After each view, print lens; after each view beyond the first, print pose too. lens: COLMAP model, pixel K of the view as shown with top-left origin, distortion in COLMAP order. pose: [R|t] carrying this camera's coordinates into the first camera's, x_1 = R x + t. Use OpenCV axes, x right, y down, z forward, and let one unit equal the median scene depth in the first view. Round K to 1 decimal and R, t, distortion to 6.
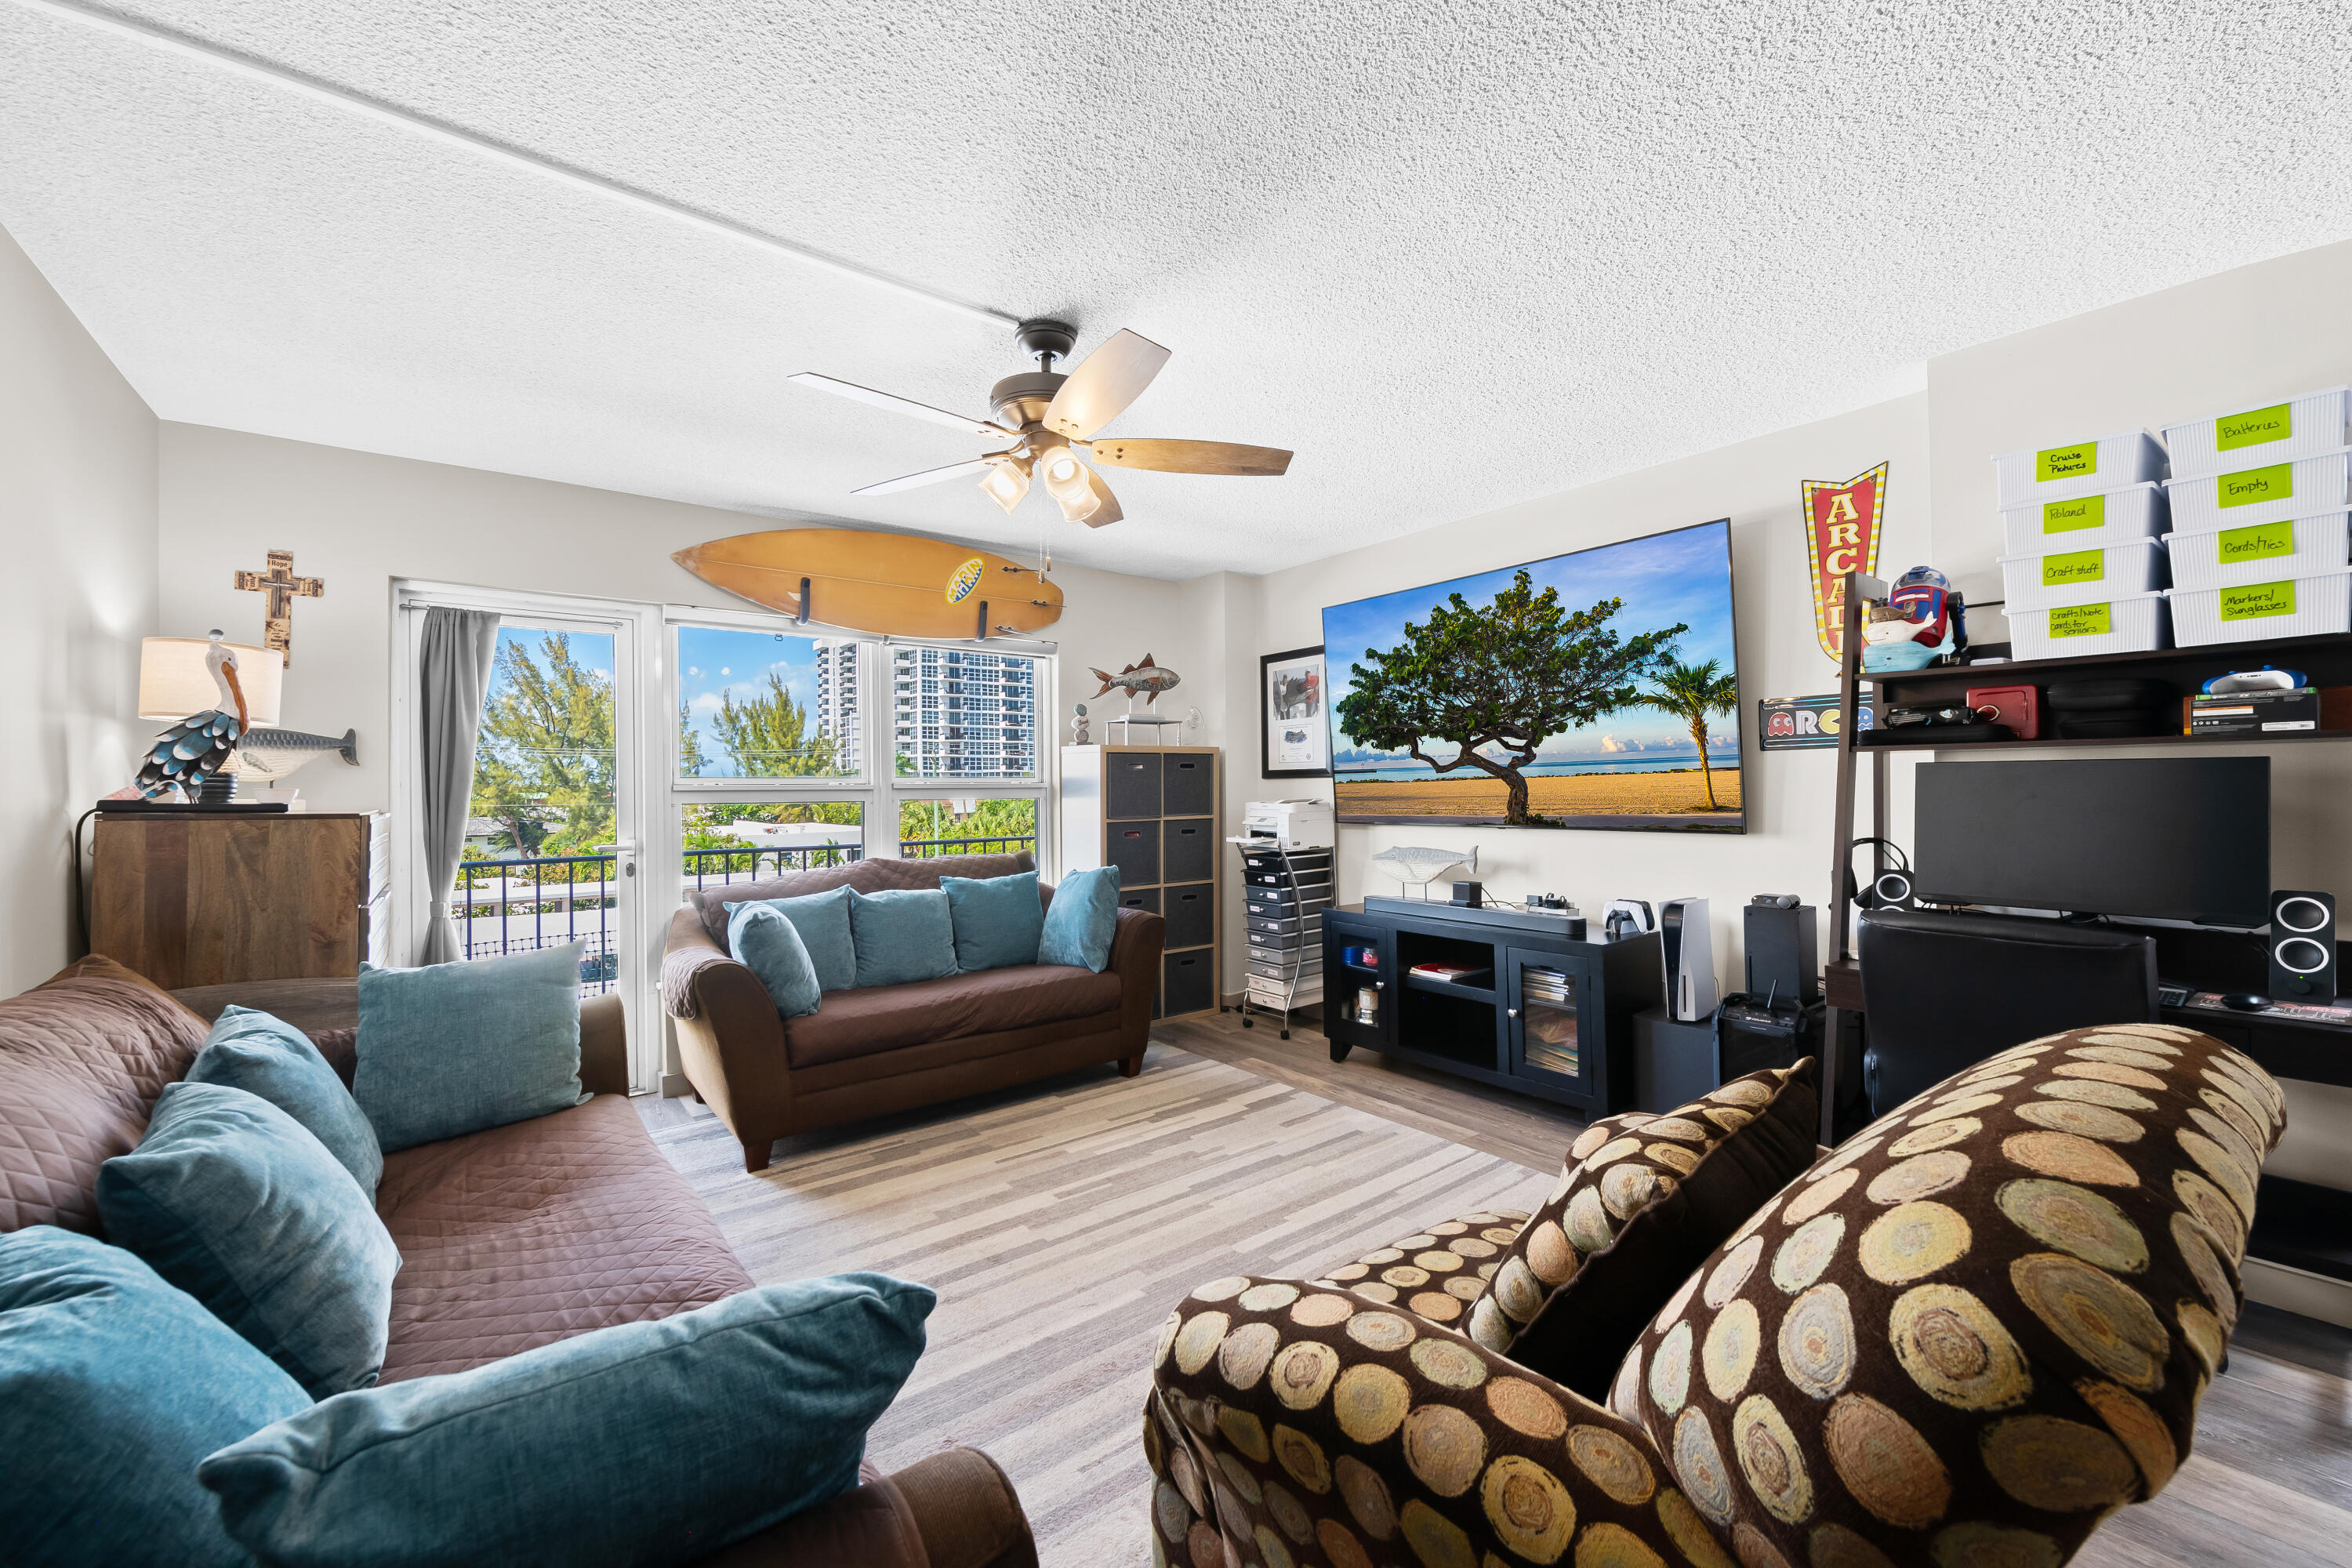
lens RADIAL K [[937.8, 0, 1191.8], [0, 937.8, 777.0], [0, 0, 1]] dist [-0.005164, -0.001010]
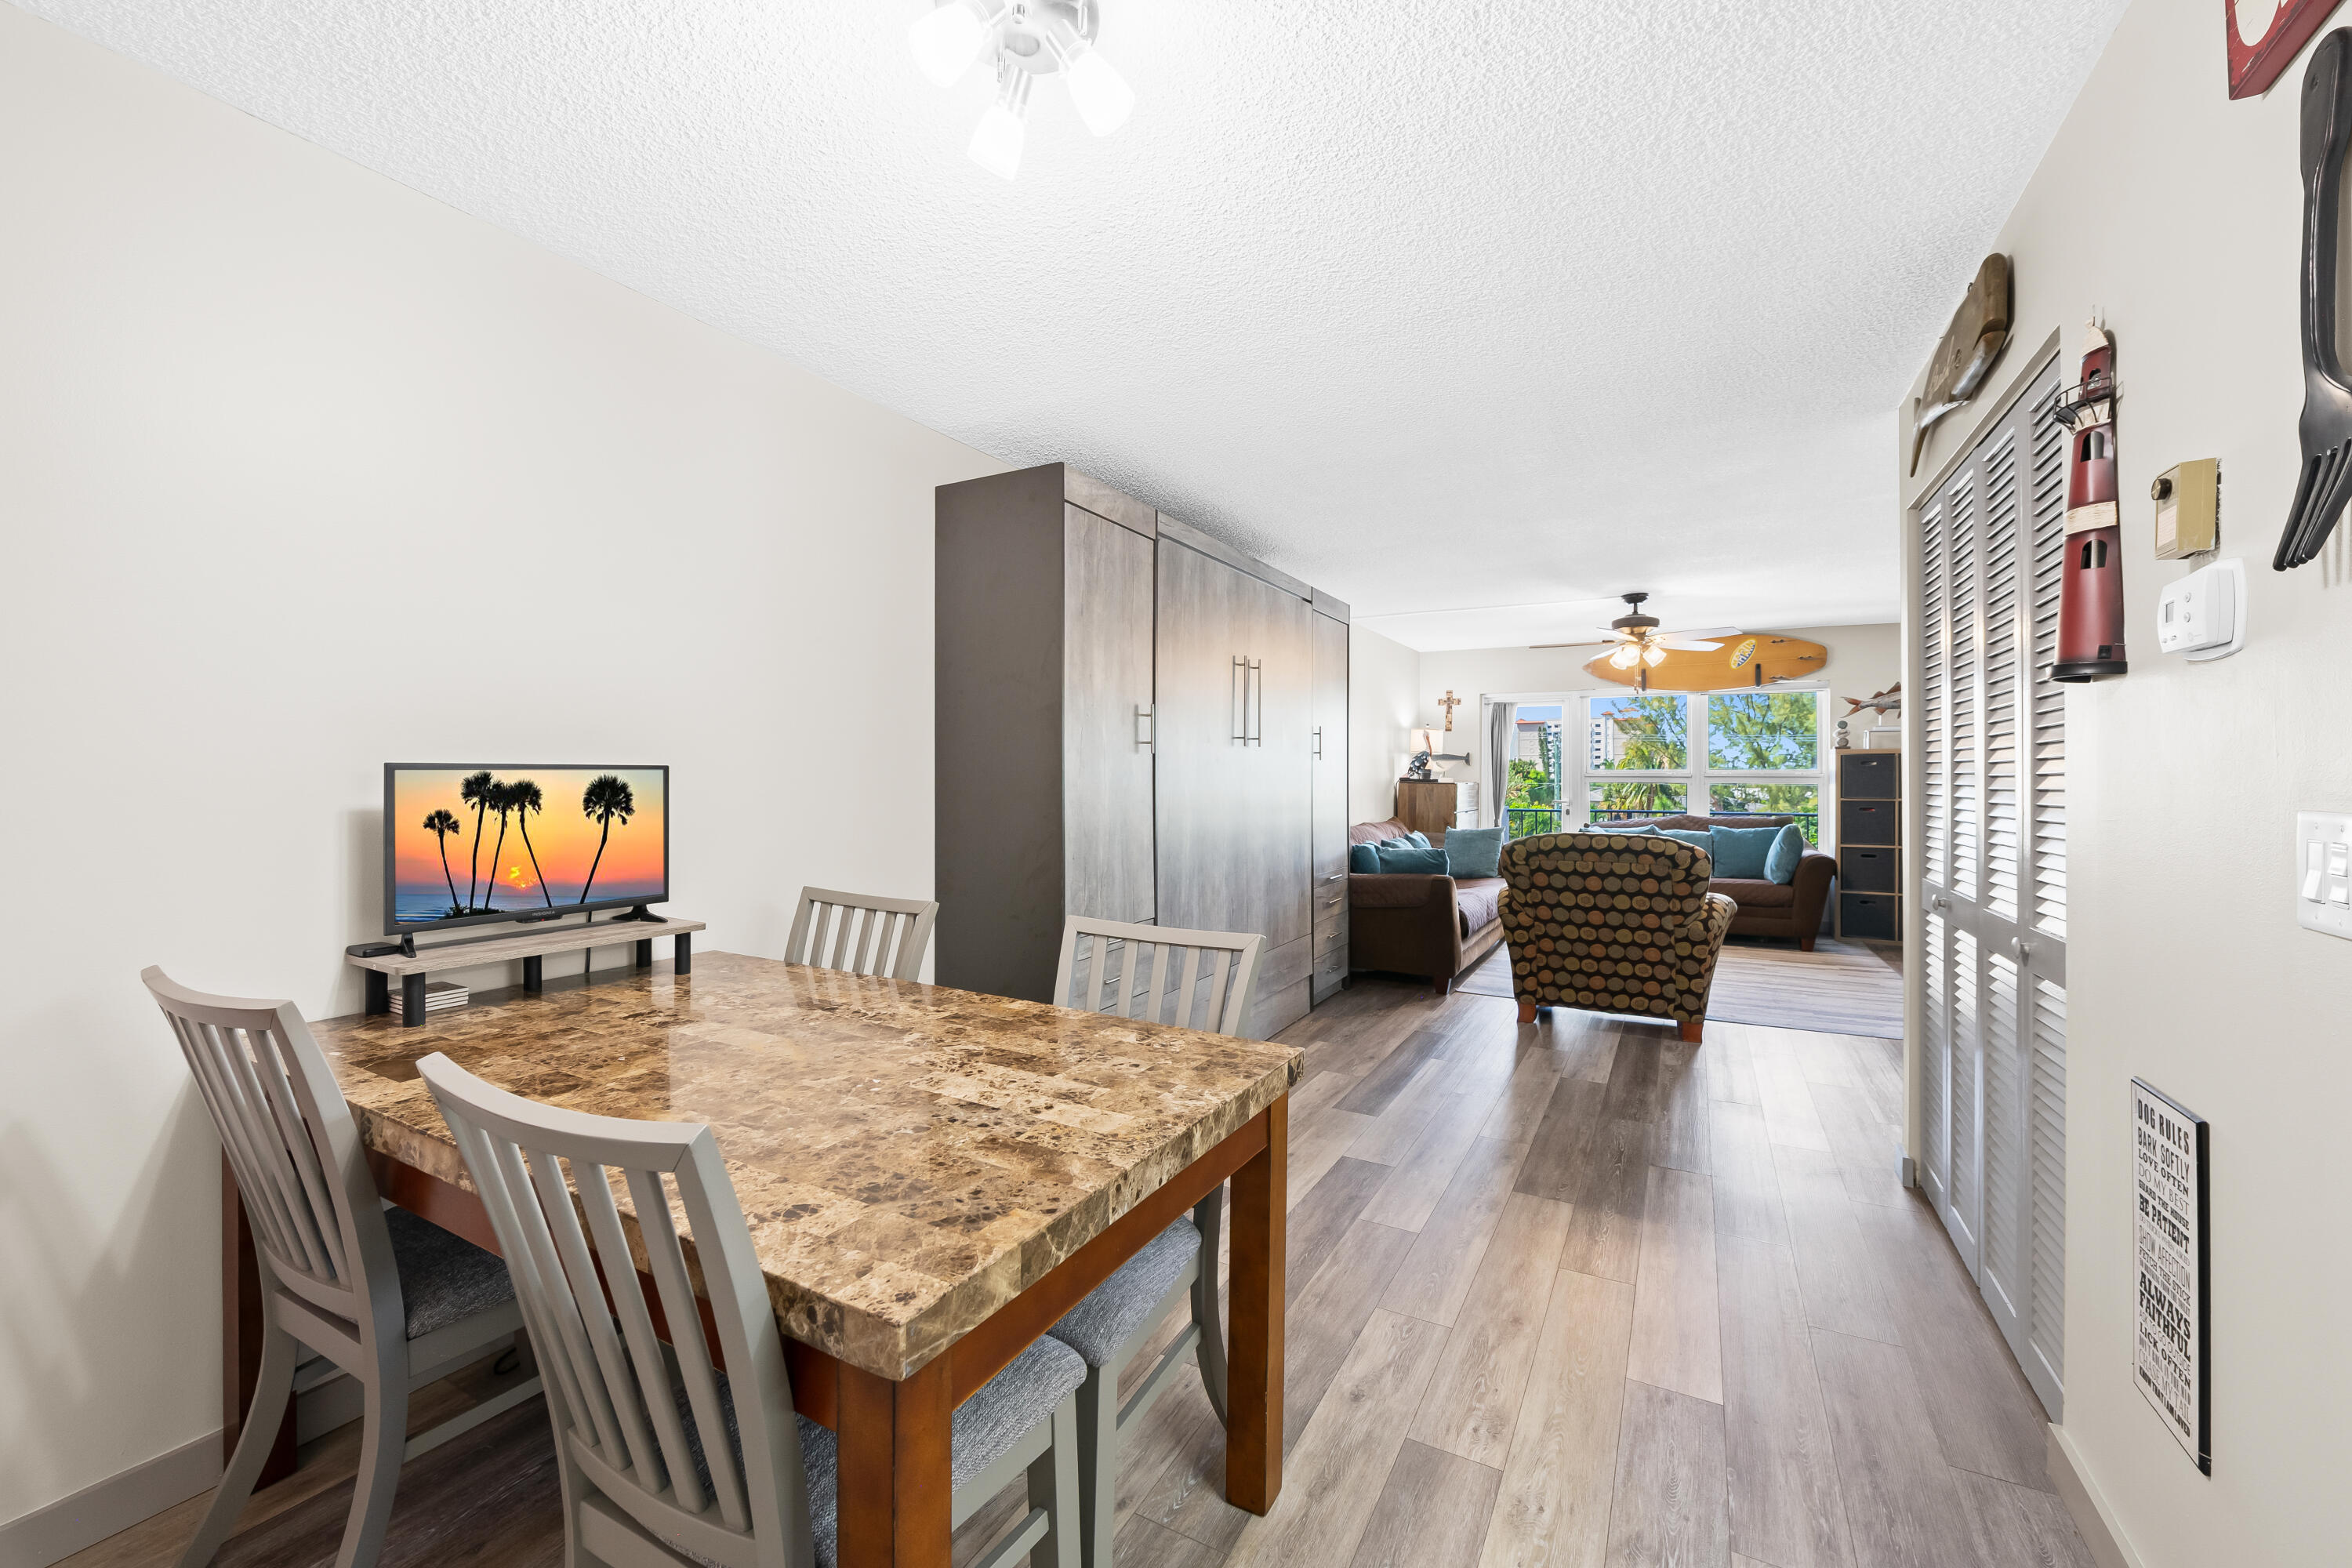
lens RADIAL K [[937.8, 0, 1175.2], [0, 937.8, 772.6], [0, 0, 1]] dist [-0.005164, -0.001010]
pose [[0.373265, 0.008338, -0.927687, 1.179799], [0.005374, 0.999923, 0.011150, -0.024403], [0.927709, -0.009147, 0.373192, -0.732526]]
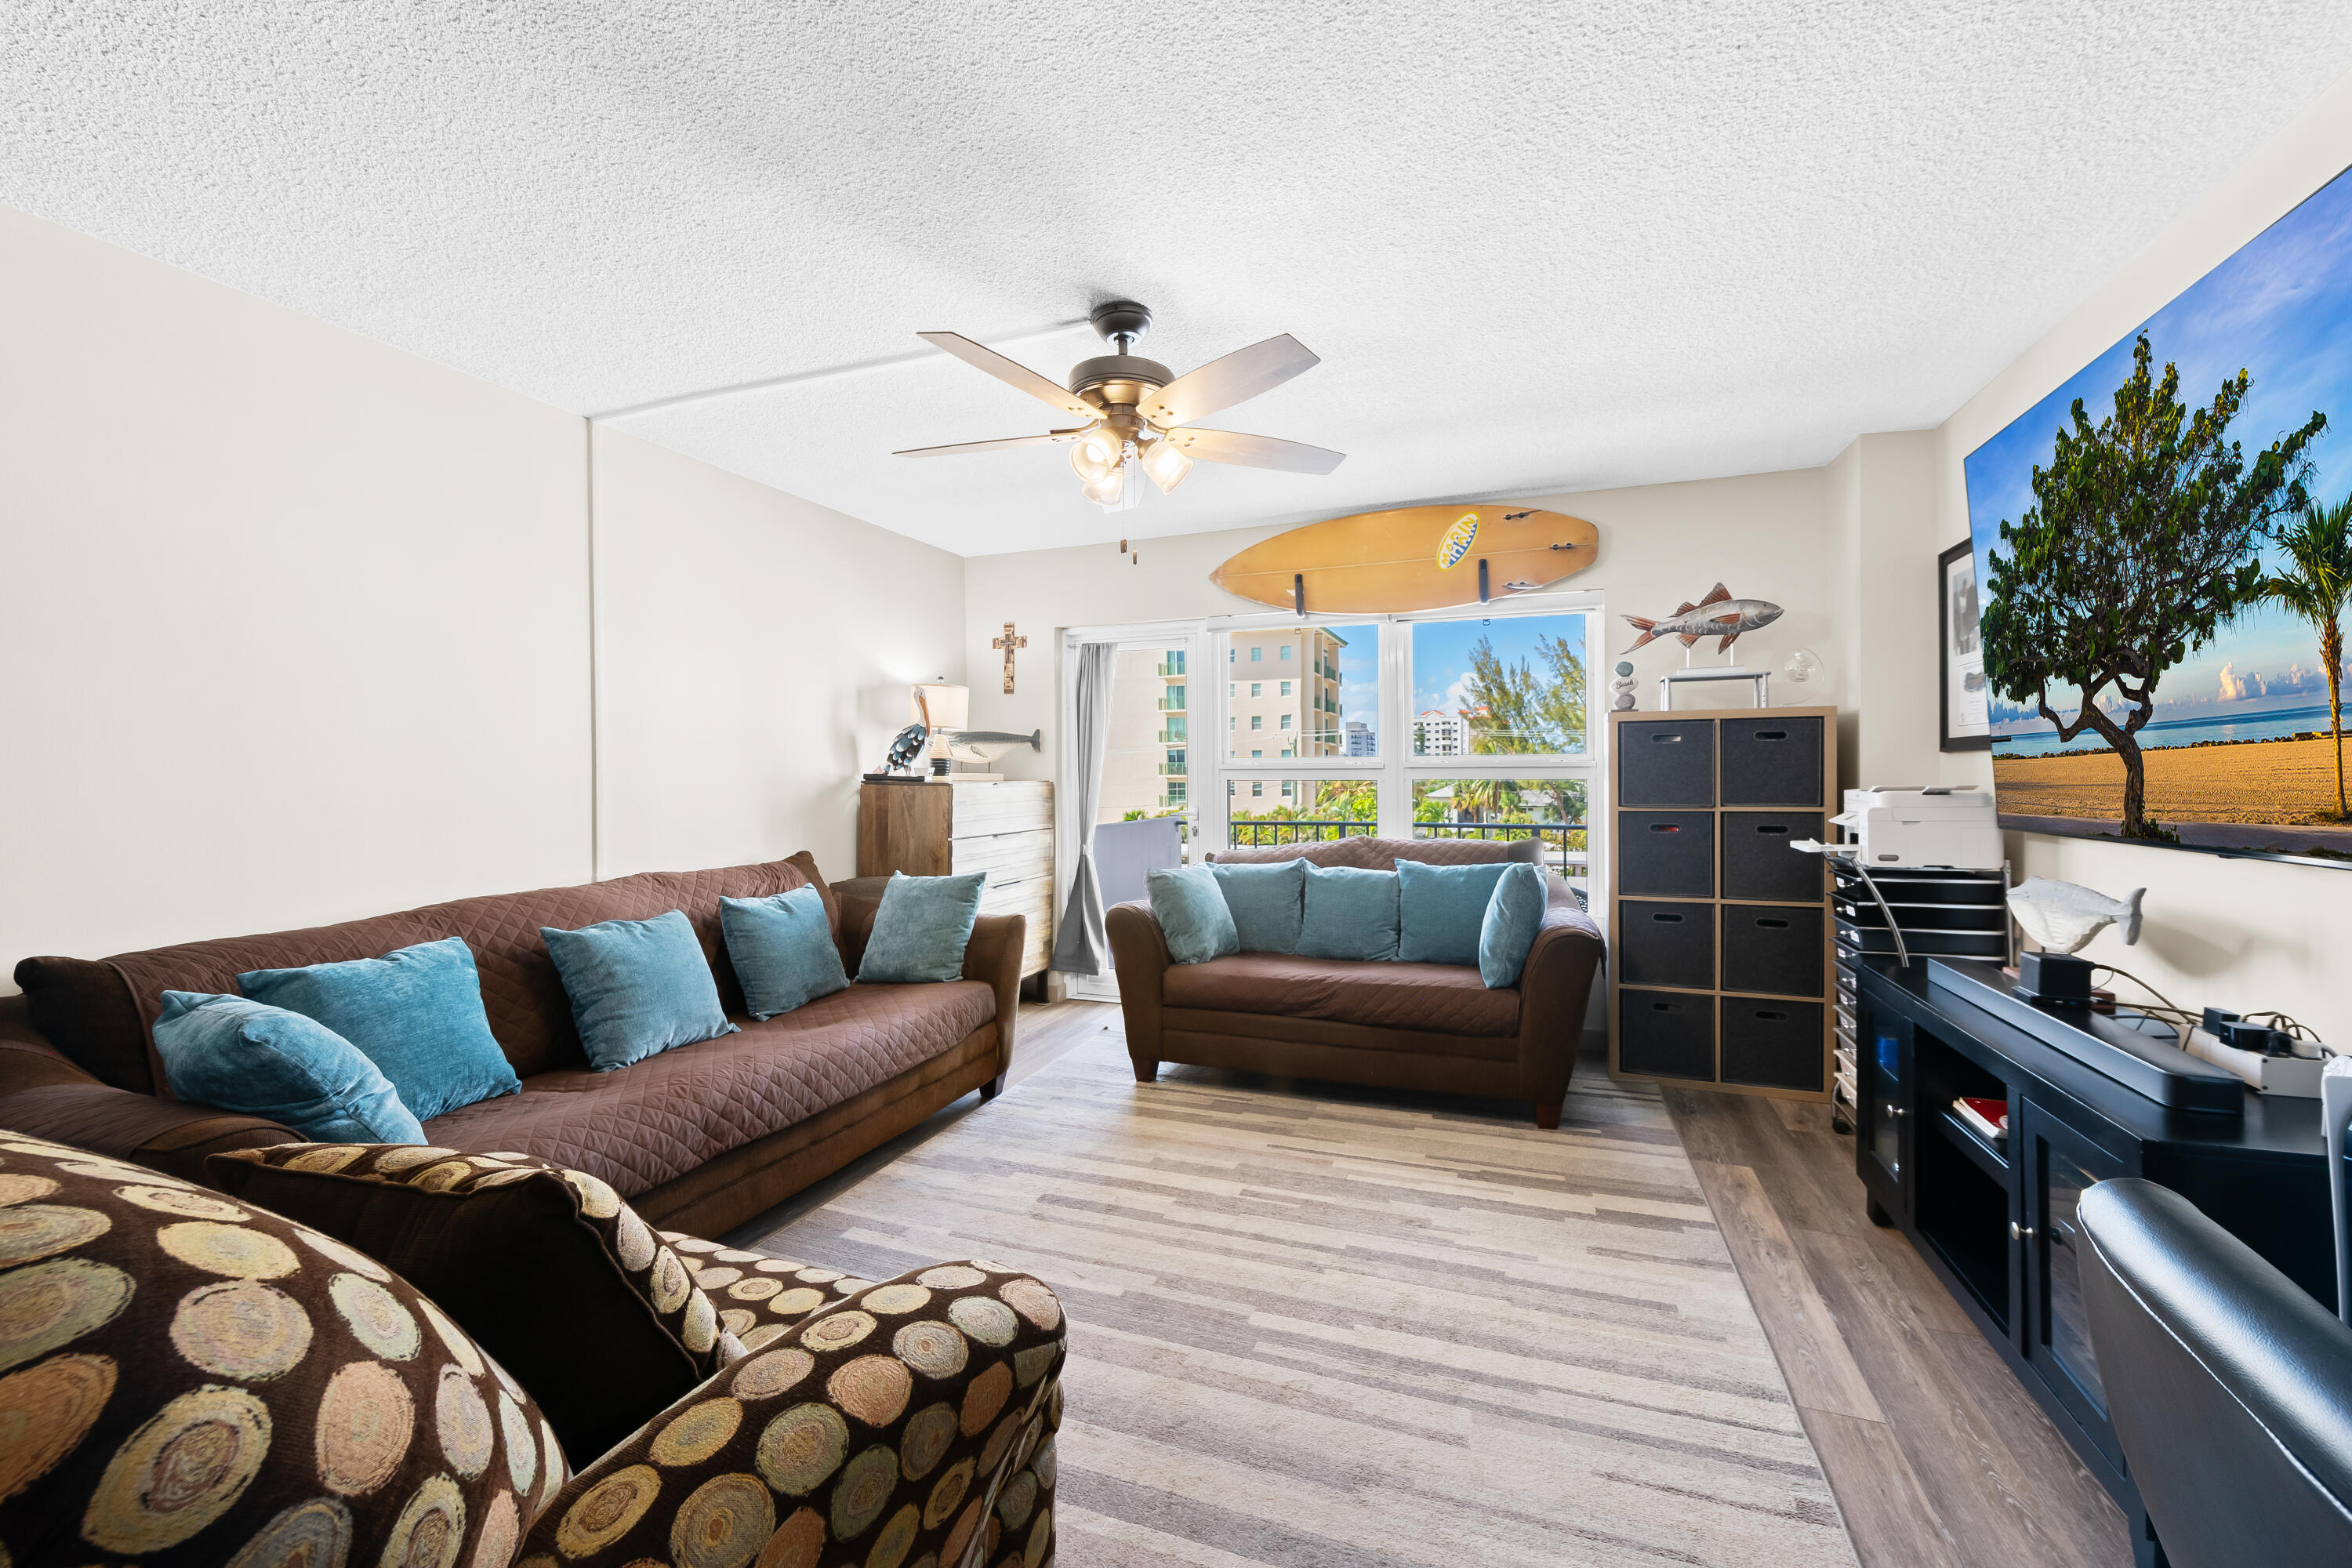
lens RADIAL K [[937.8, 0, 1196.7], [0, 937.8, 780.1], [0, 0, 1]] dist [-0.005164, -0.001010]
pose [[0.507542, 0.012715, -0.861533, 0.525330], [0.010178, 0.999733, 0.020751, 0.003298], [0.861567, -0.019300, 0.507277, 0.383294]]
